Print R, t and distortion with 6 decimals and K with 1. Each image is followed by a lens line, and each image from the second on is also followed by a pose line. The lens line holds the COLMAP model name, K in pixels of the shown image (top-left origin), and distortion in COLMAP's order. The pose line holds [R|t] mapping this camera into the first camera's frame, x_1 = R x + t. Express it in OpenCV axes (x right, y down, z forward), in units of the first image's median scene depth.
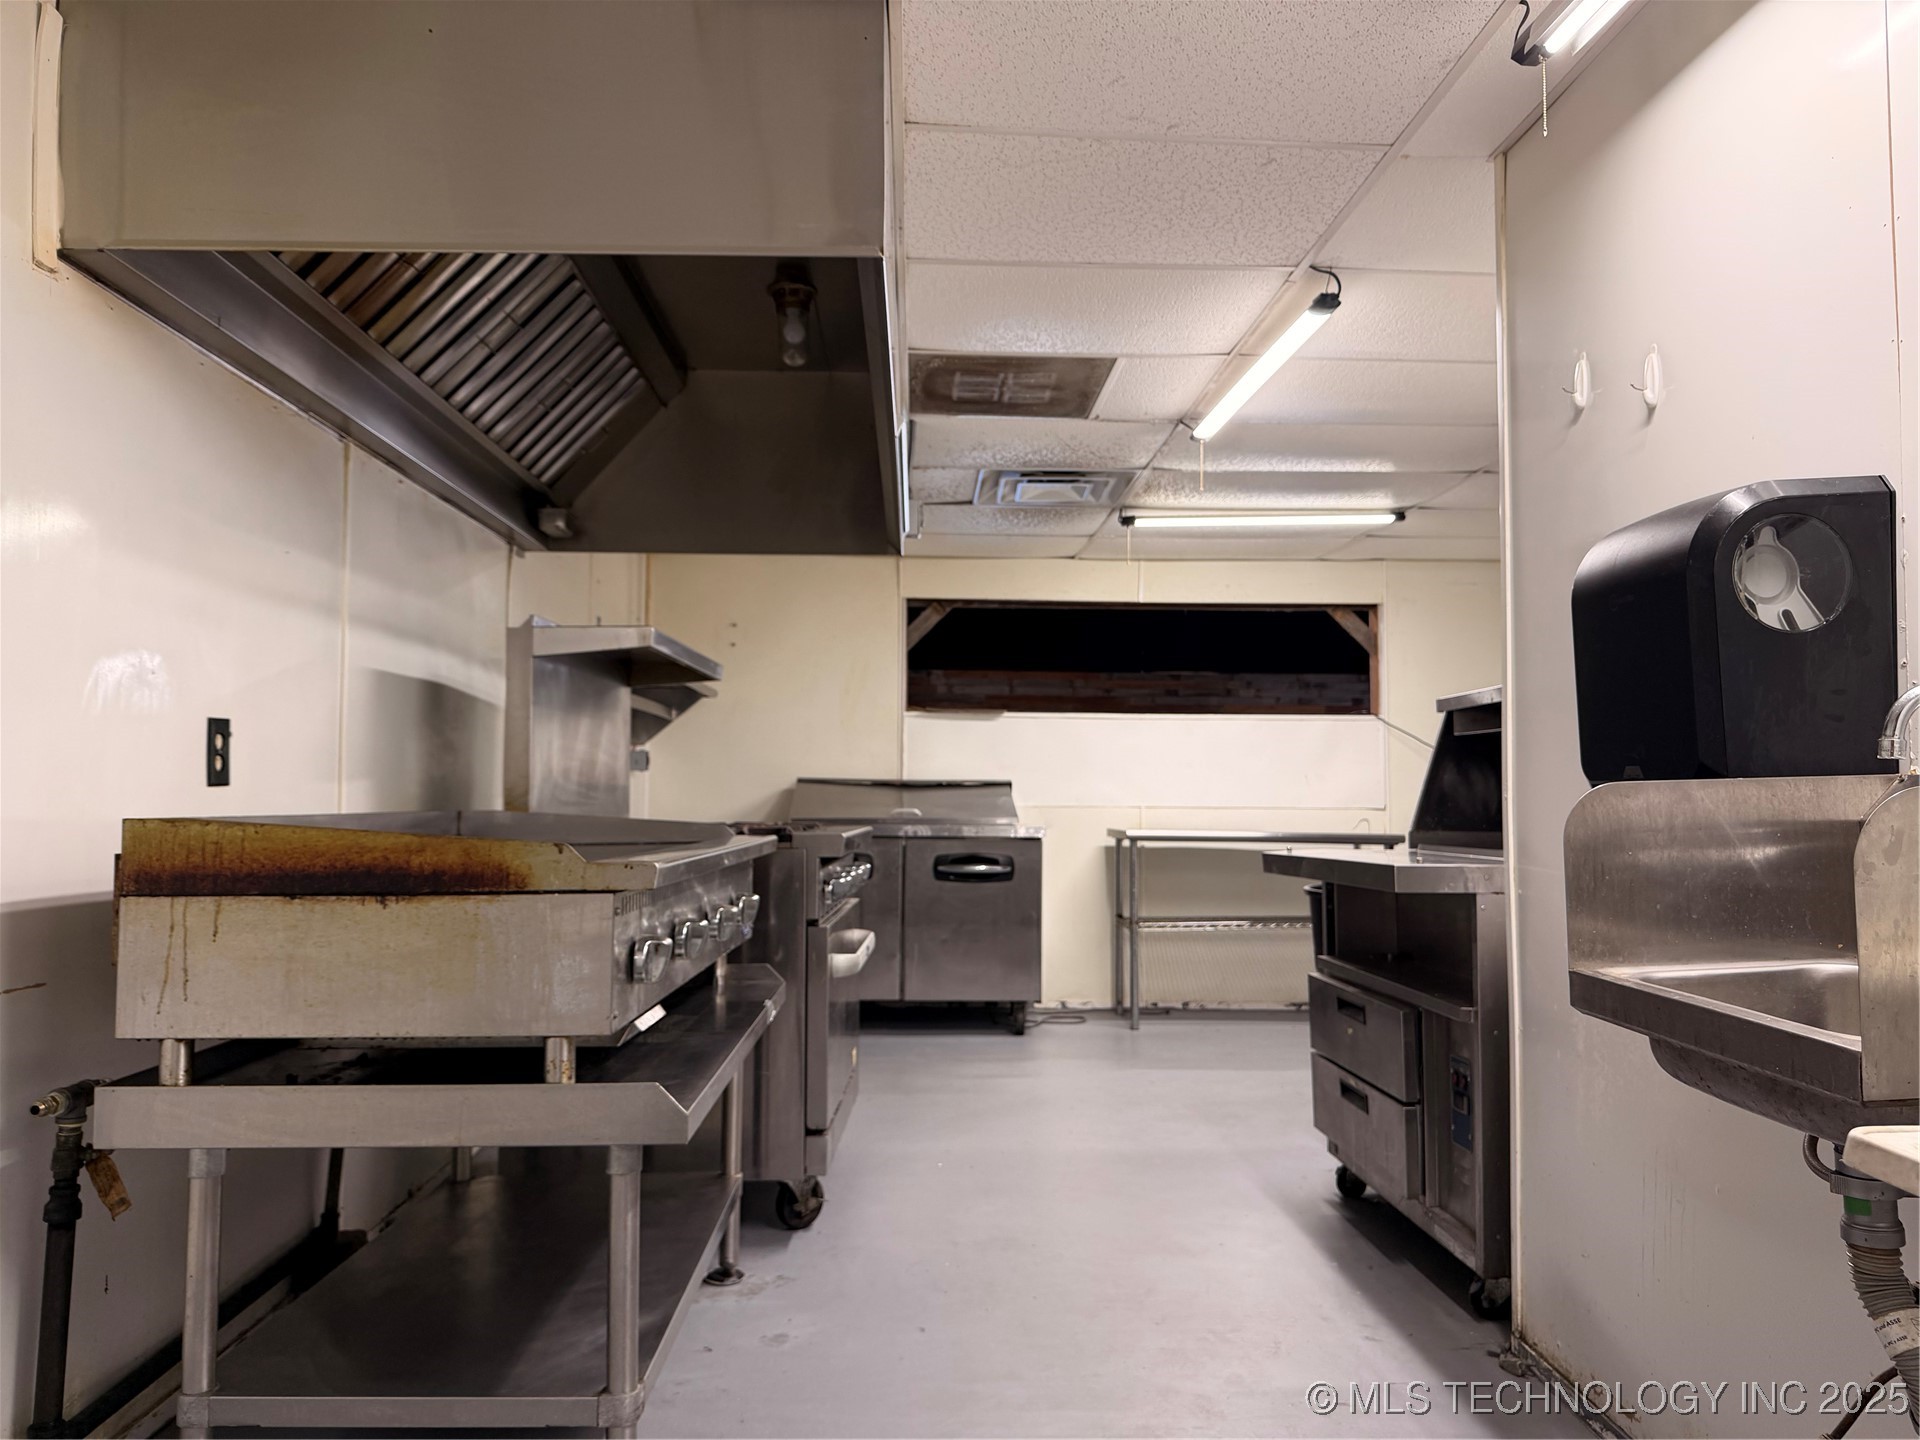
lens RADIAL K [[1345.3, 0, 973.8], [0, 1345.3, 724.2], [0, 0, 1]] dist [0.066792, -0.096645]
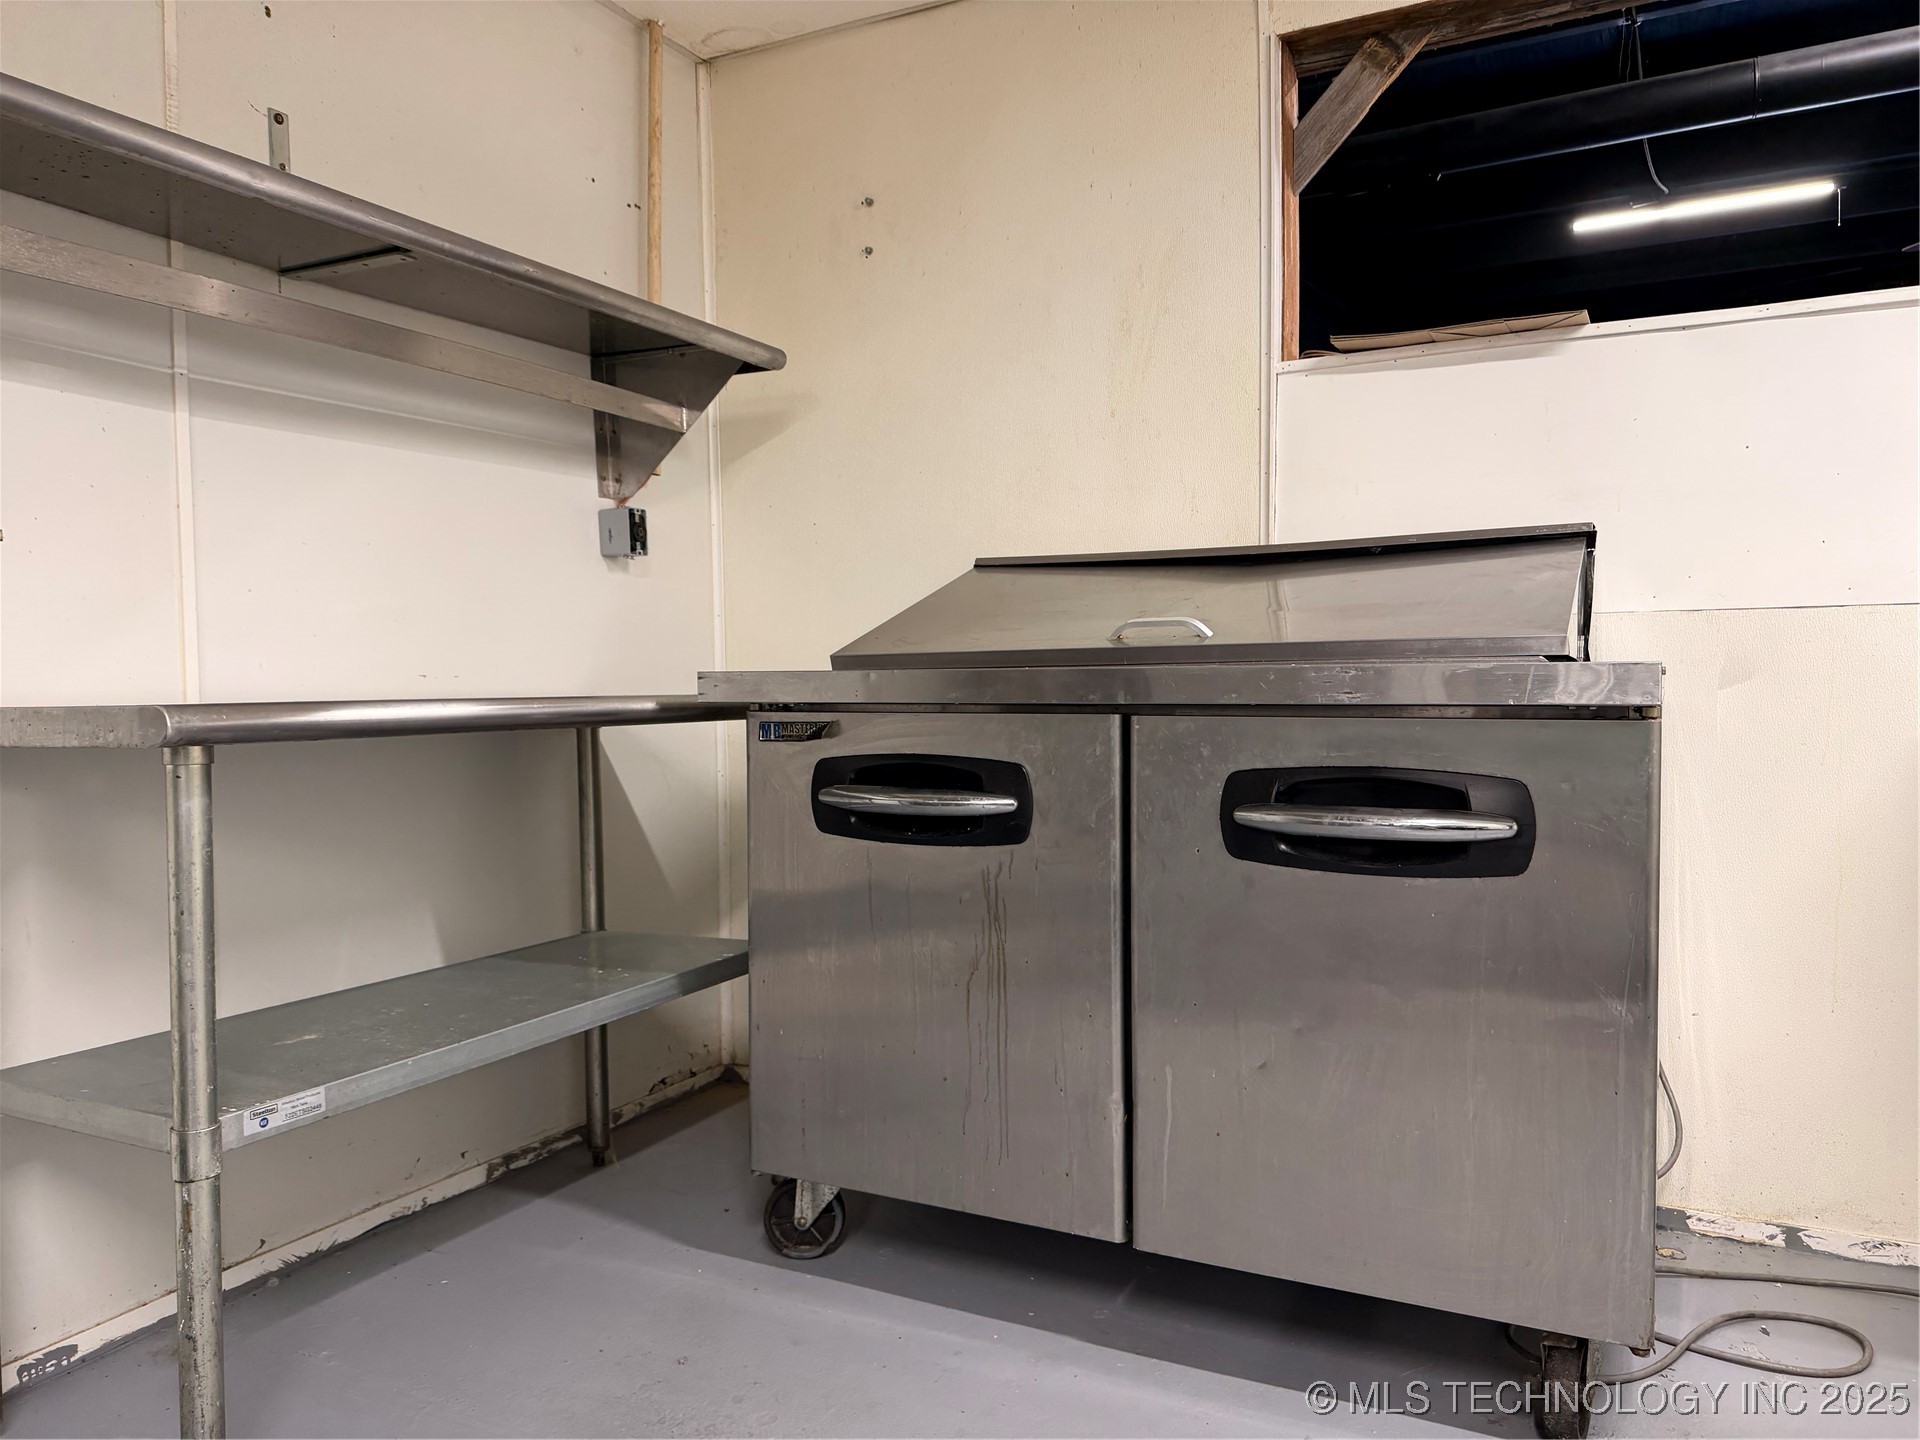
lens RADIAL K [[1340.3, 0, 960.0], [0, 1340.3, 720.0], [0, 0, 1]] dist [0.080817, -0.121263]
pose [[0.869598, -0.000767, -0.493760, 0.096376], [0.044621, 0.996029, 0.077040, 0.099437], [0.491740, -0.089026, 0.866179, 1.152260]]
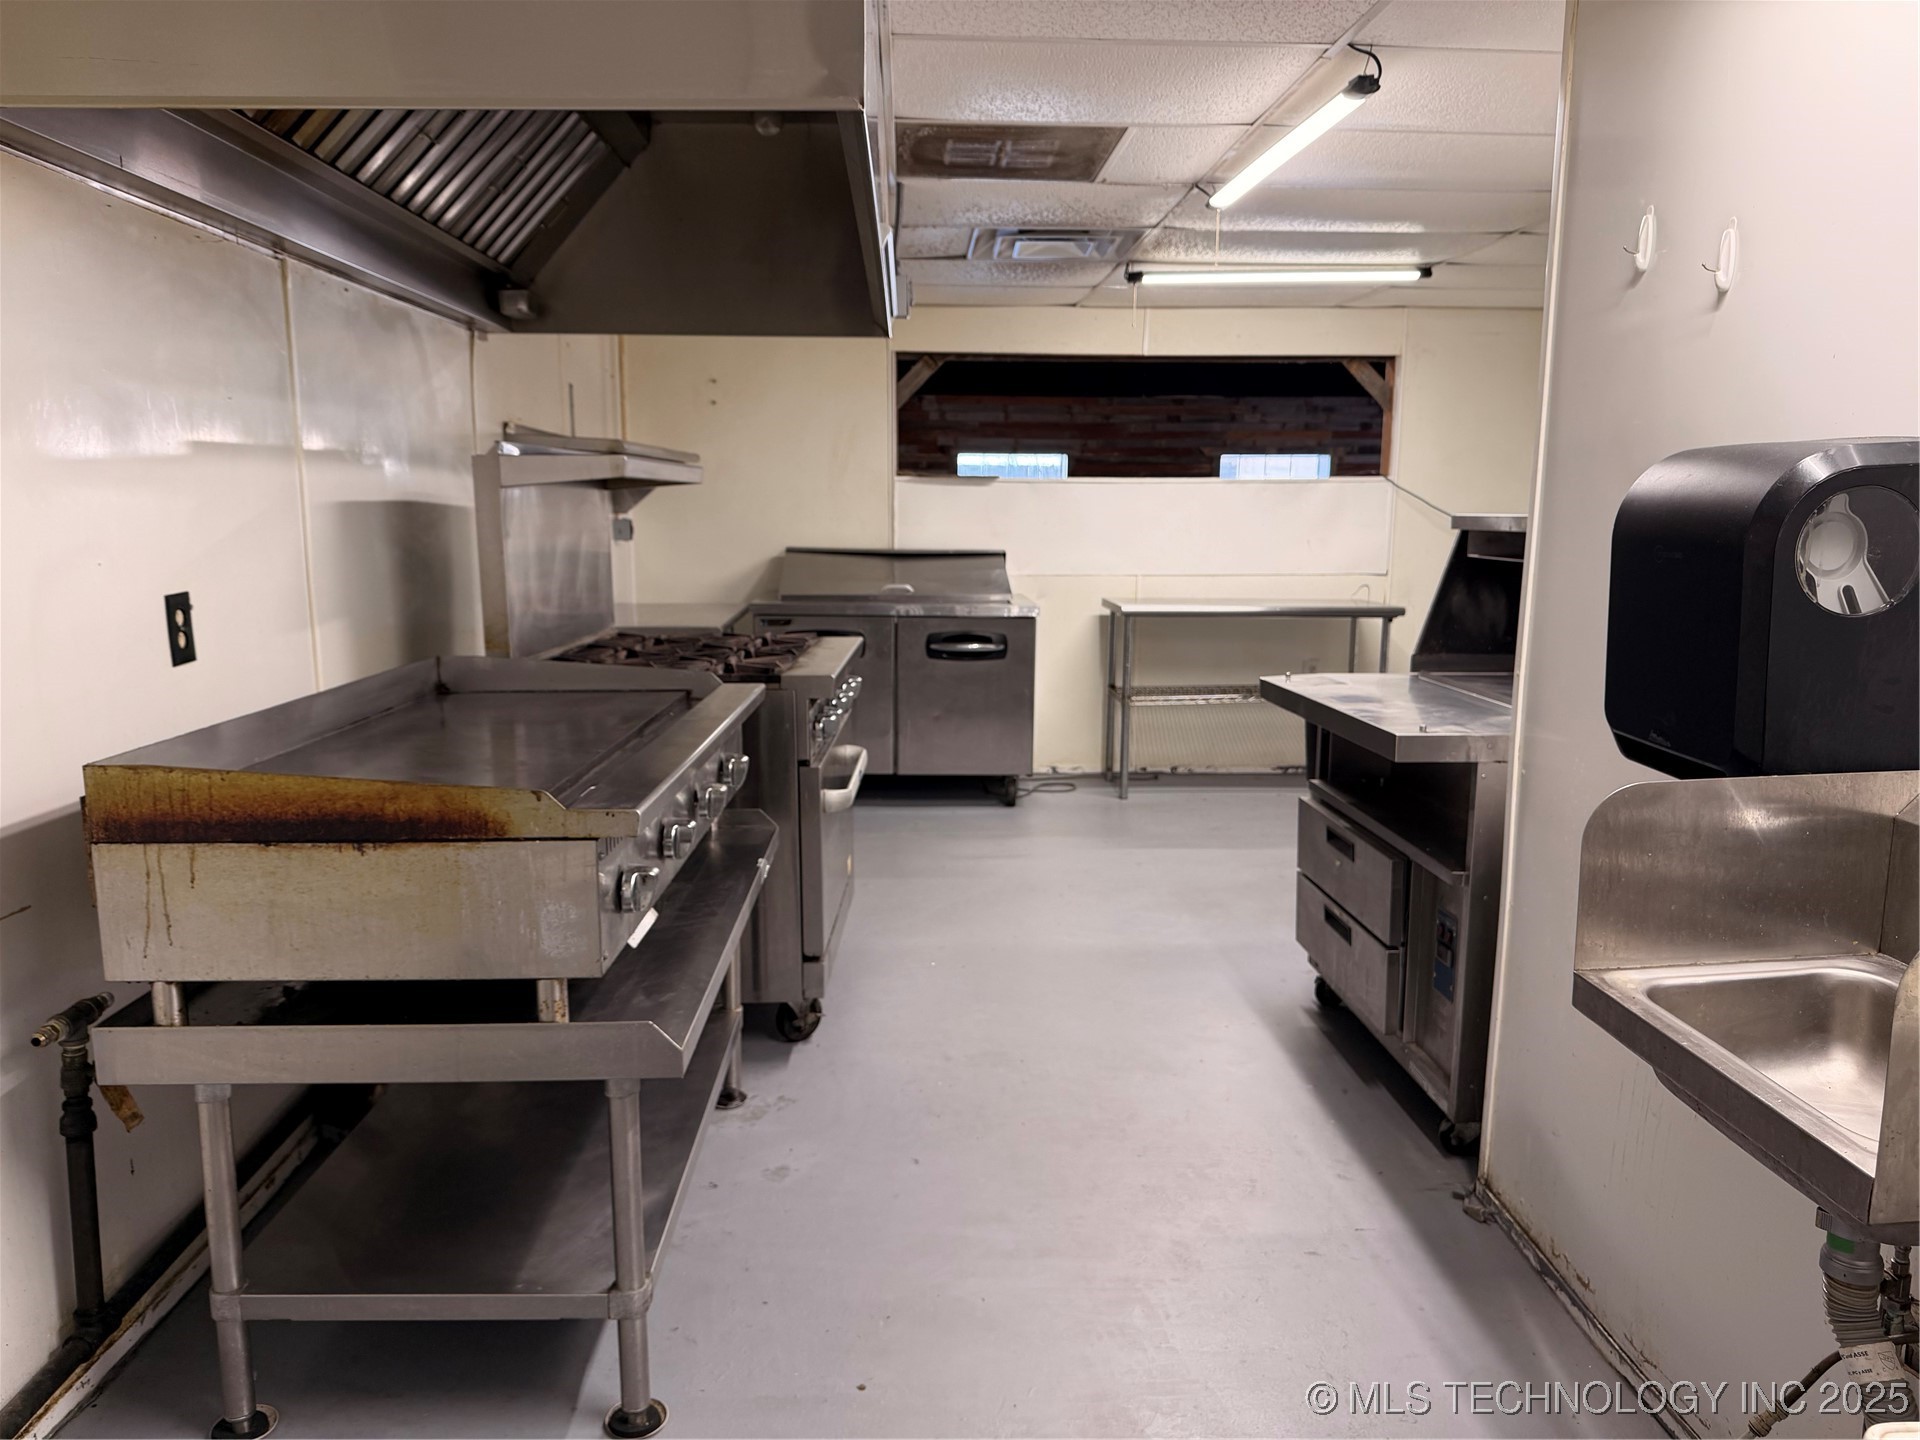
lens RADIAL K [[1340.3, 0, 960.0], [0, 1340.3, 720.0], [0, 0, 1]] dist [0.080817, -0.121263]
pose [[0.999986, 0.002210, -0.004895, 0.000270], [-0.001098, 0.976297, 0.216432, -0.085202], [0.005257, -0.216424, 0.976285, 0.035532]]
